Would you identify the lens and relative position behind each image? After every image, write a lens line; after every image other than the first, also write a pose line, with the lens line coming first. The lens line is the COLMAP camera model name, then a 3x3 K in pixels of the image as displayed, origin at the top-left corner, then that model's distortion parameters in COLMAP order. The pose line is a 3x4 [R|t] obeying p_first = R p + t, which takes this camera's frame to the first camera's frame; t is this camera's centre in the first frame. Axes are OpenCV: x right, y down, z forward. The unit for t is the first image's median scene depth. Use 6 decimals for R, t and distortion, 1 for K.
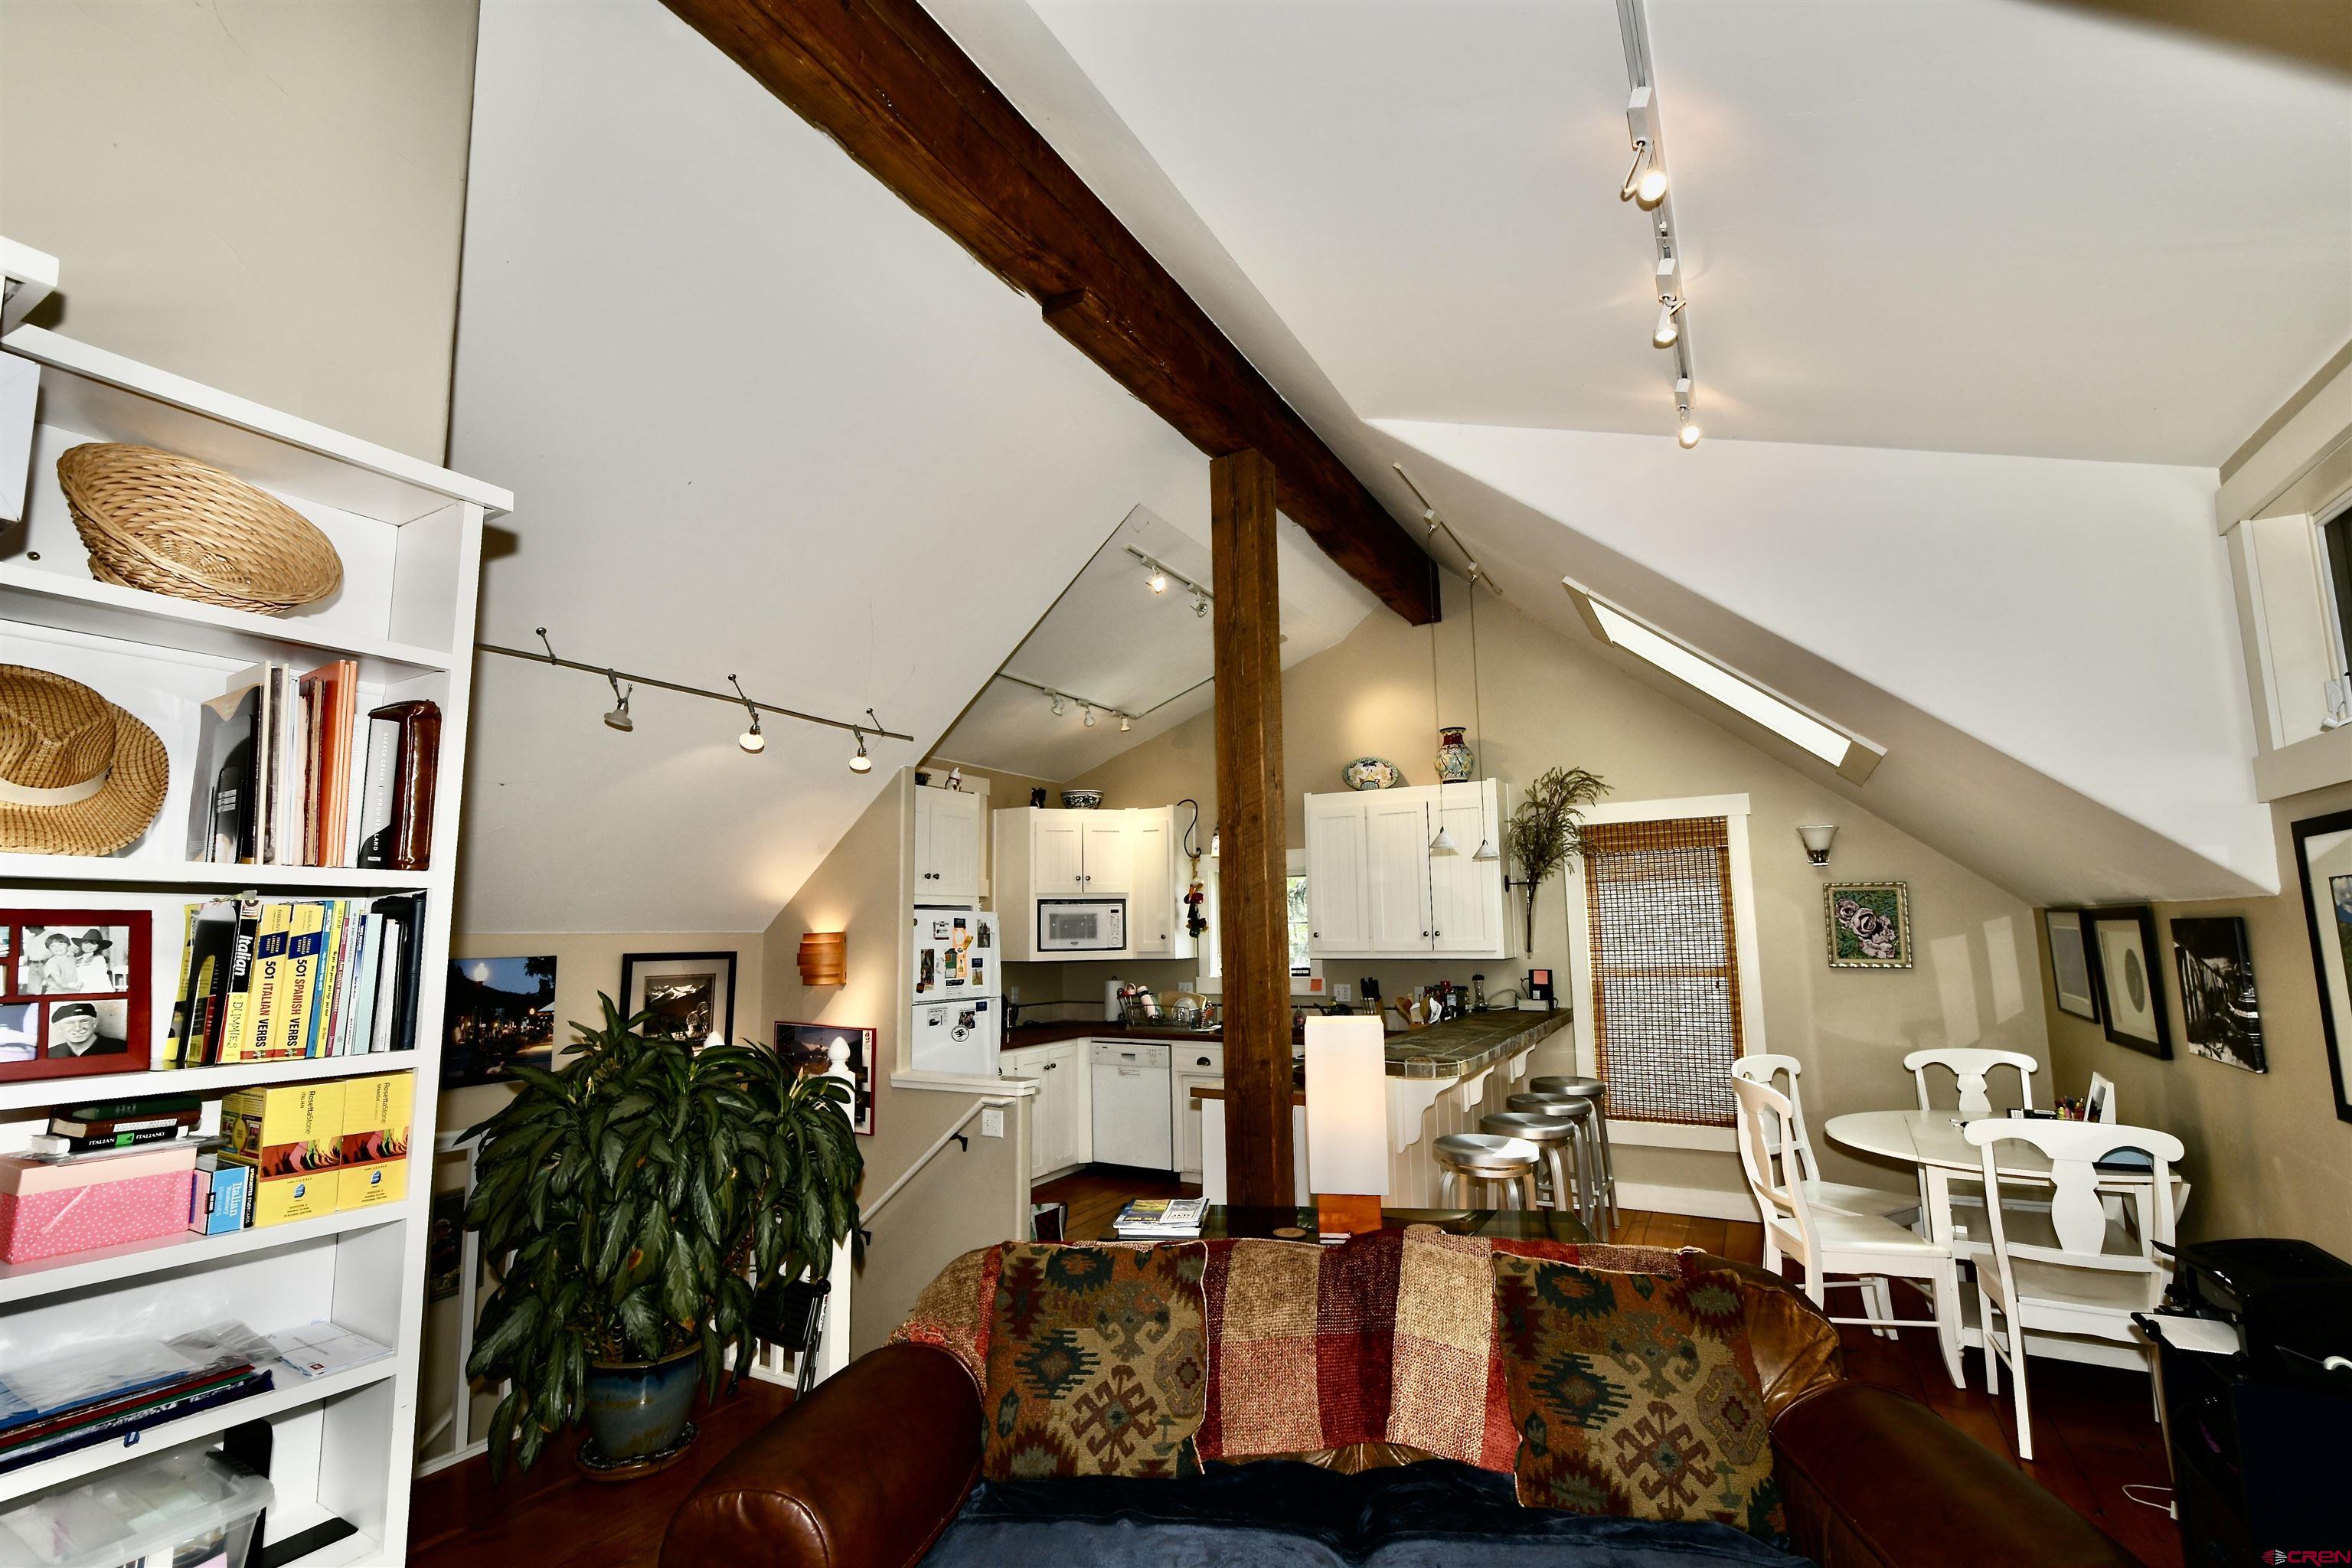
lens RADIAL K [[1030.7, 0, 1180.1], [0, 1030.7, 811.9], [0, 0, 1]] dist [0.002695, -0.005524]
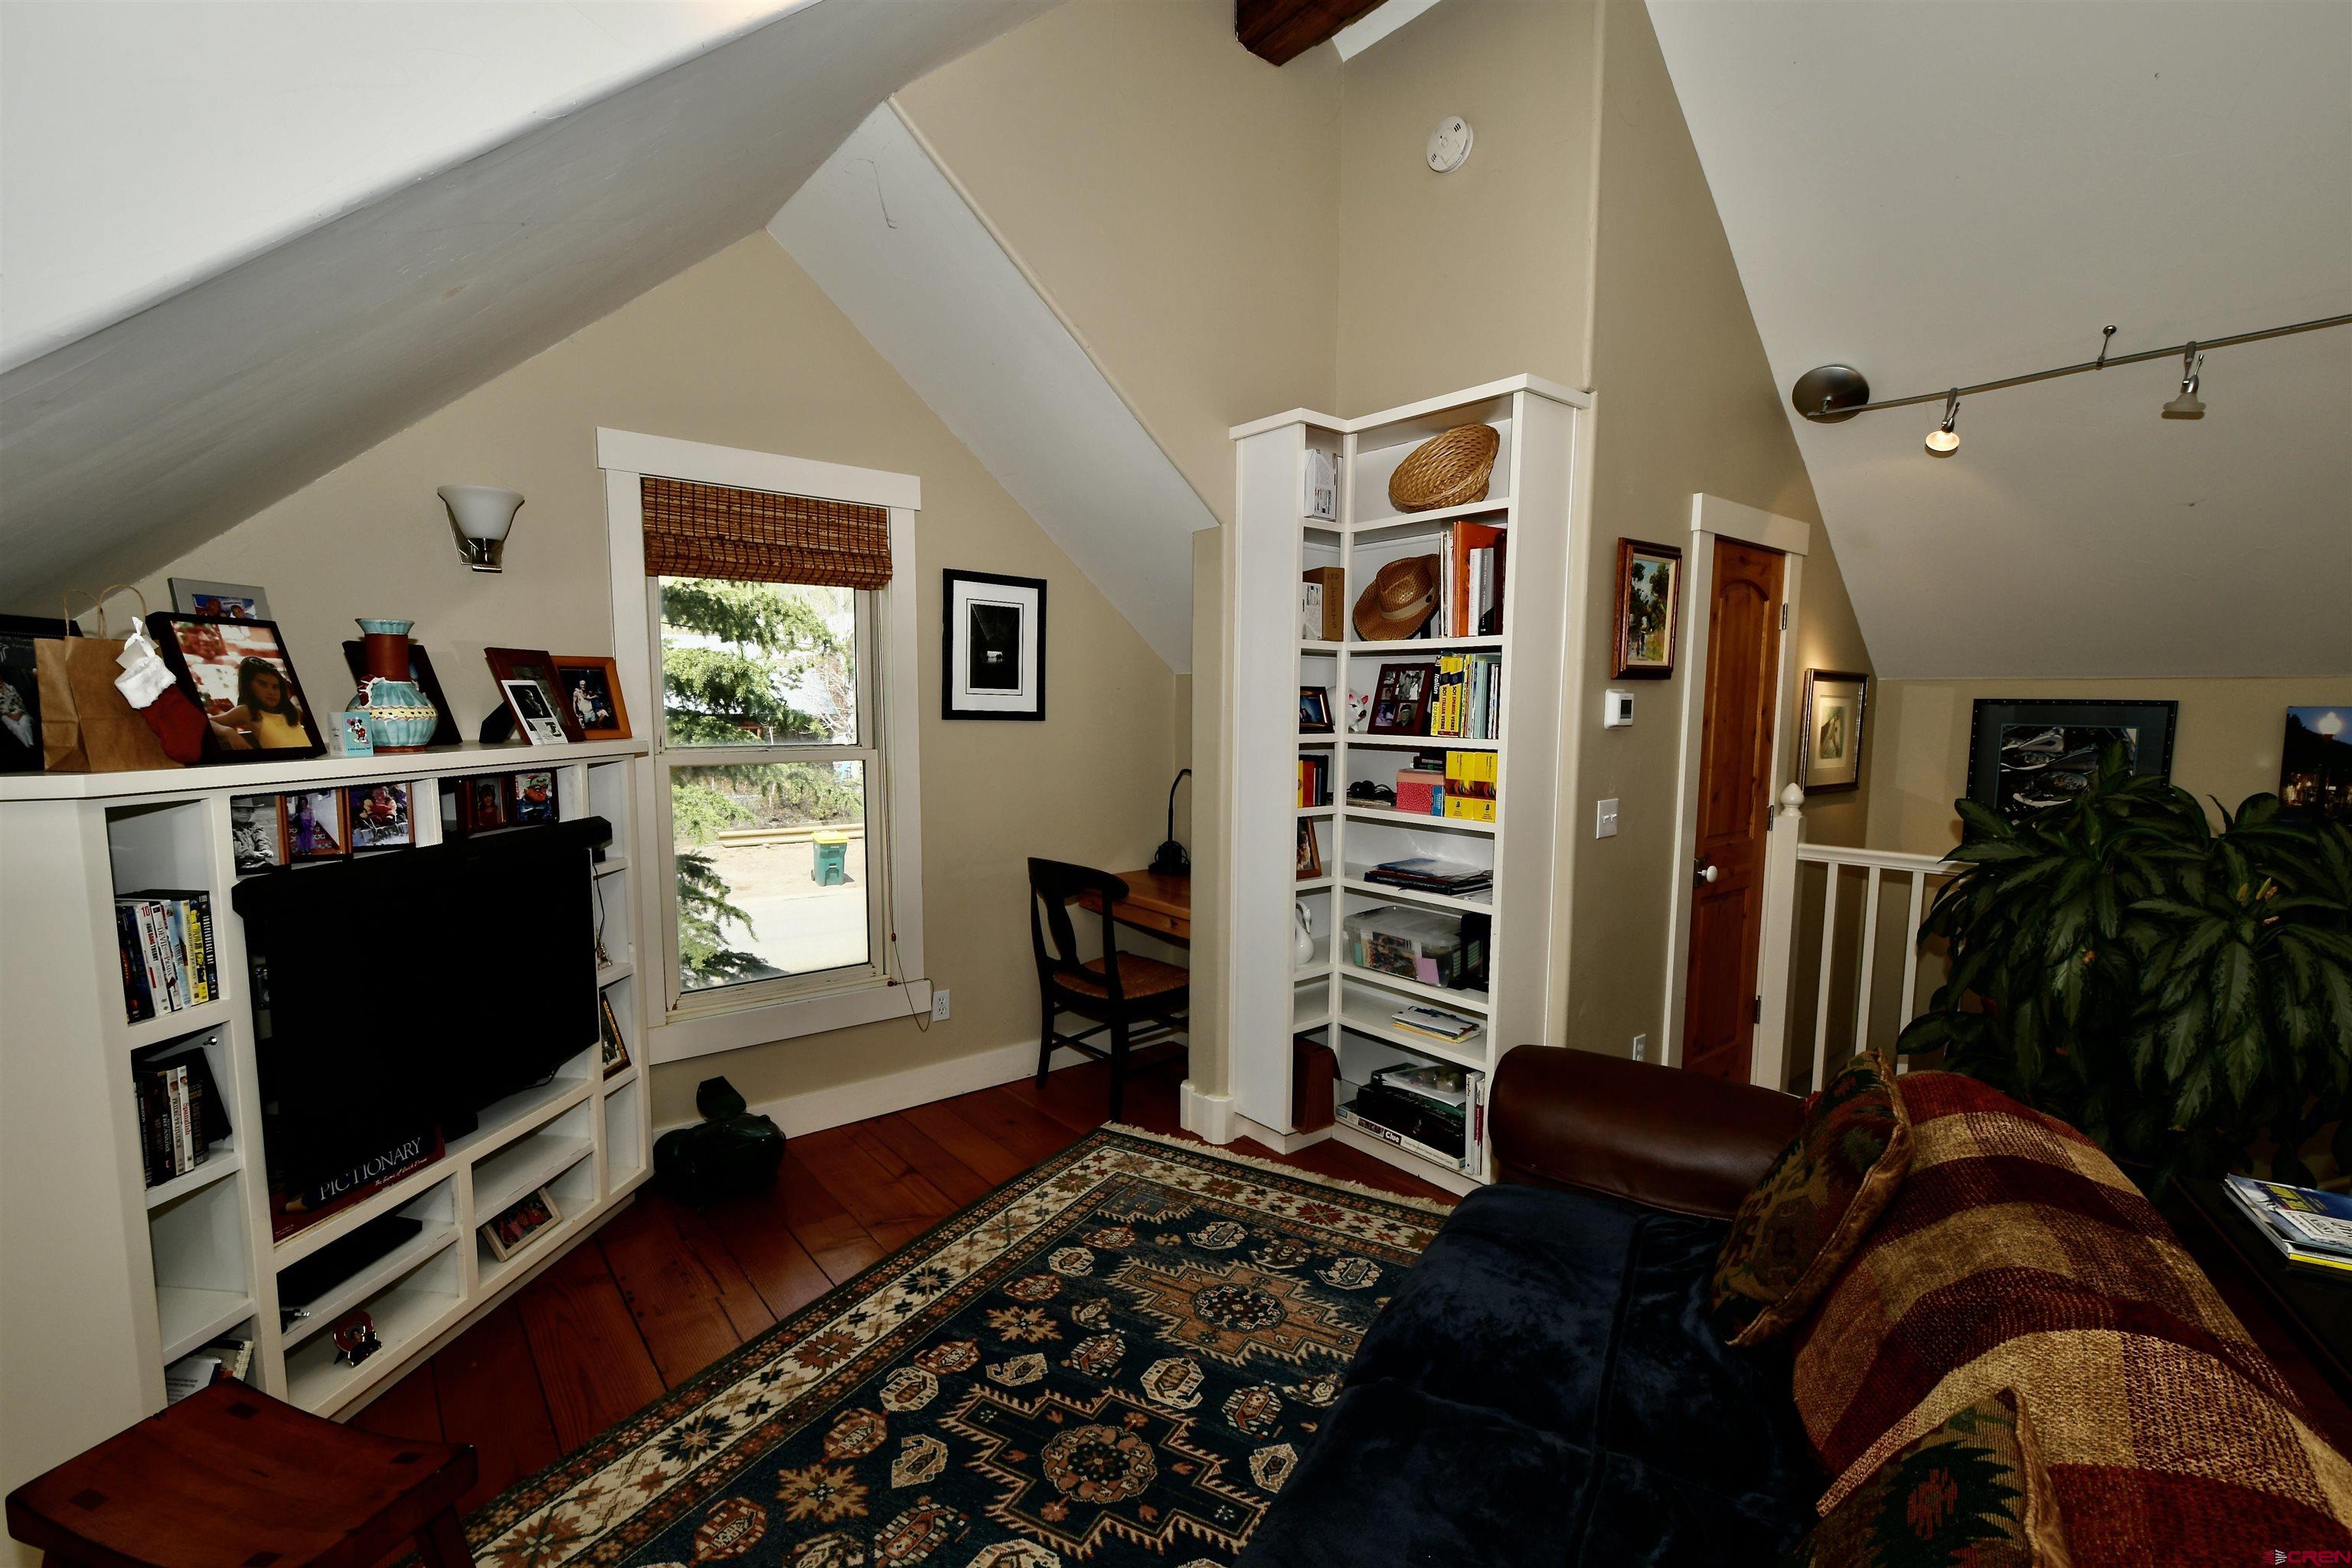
lens RADIAL K [[1030.7, 0, 1182.7], [0, 1030.7, 812.6], [0, 0, 1]] dist [0.002695, -0.005524]
pose [[-0.361759, 0.112591, -0.925448, 0.334995], [0.107898, 0.991066, 0.078397, 0.050012], [0.926007, -0.071493, -0.370675, 0.358191]]
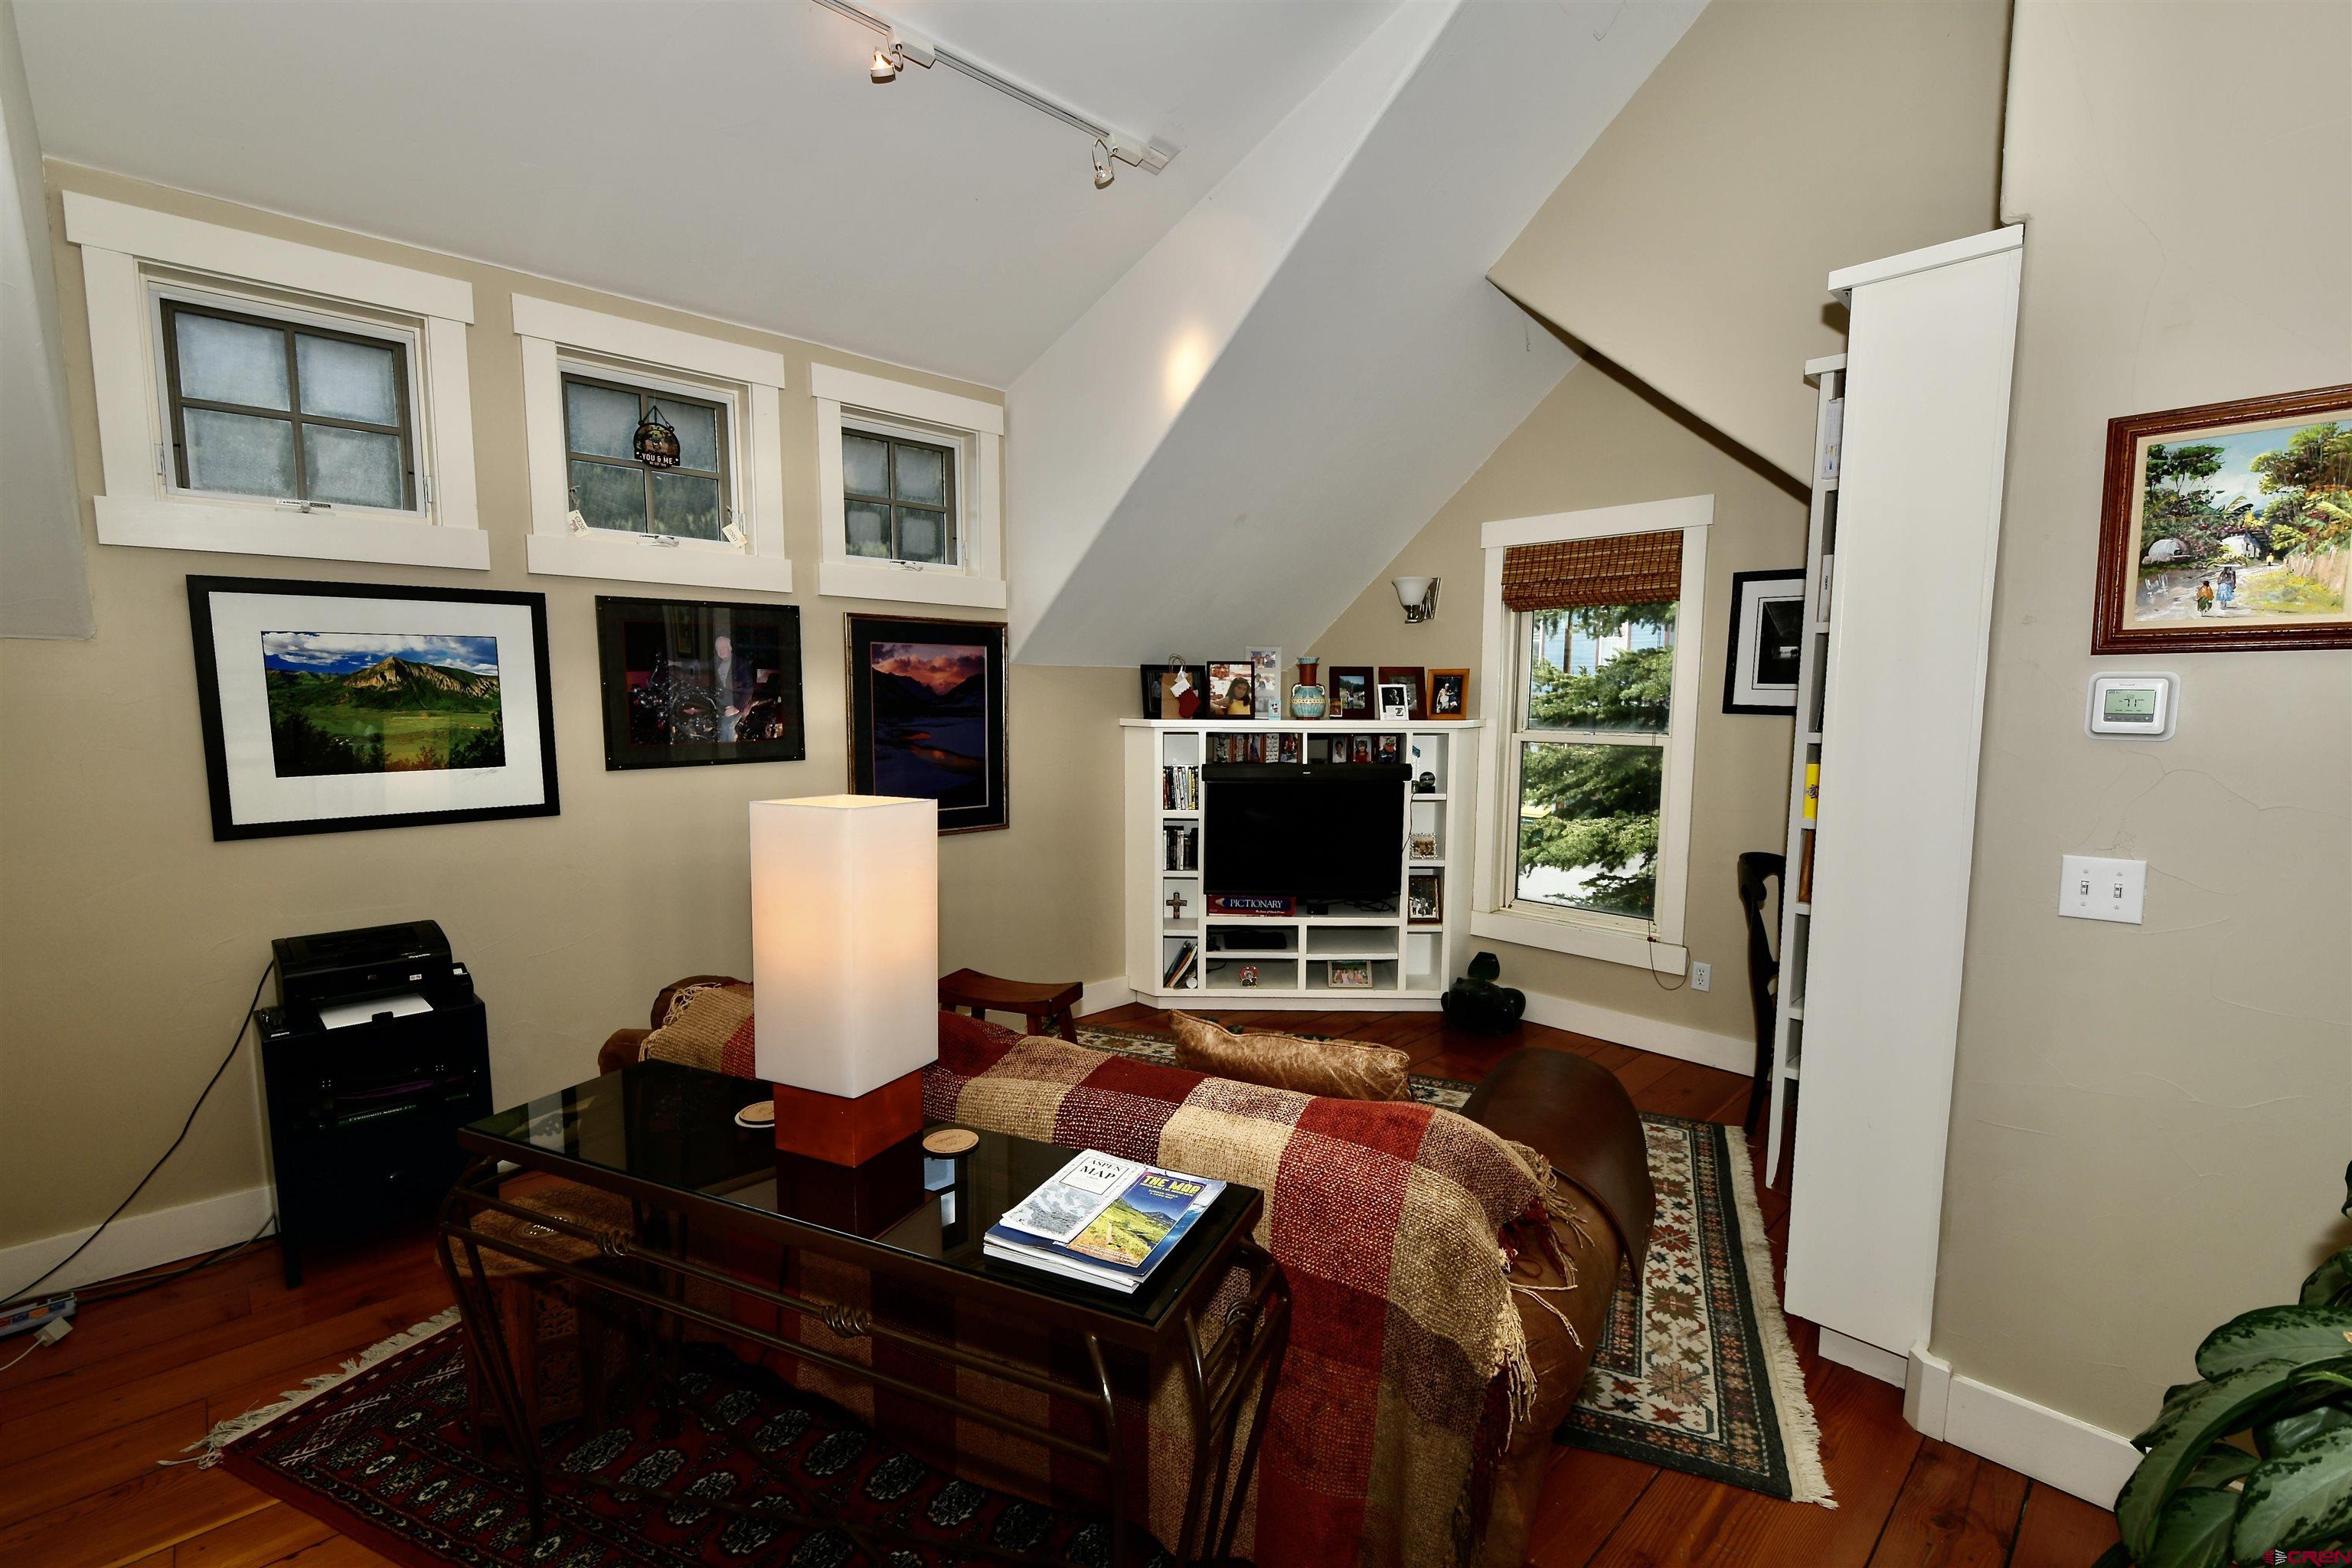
lens RADIAL K [[1030.7, 0, 1177.9], [0, 1030.7, 792.3], [0, 0, 1]] dist [0.002695, -0.005524]
pose [[-0.959070, -0.015377, 0.282751, -0.098823], [-0.022041, 0.999549, -0.020403, 0.107976], [-0.282309, -0.025800, -0.958976, 0.794424]]
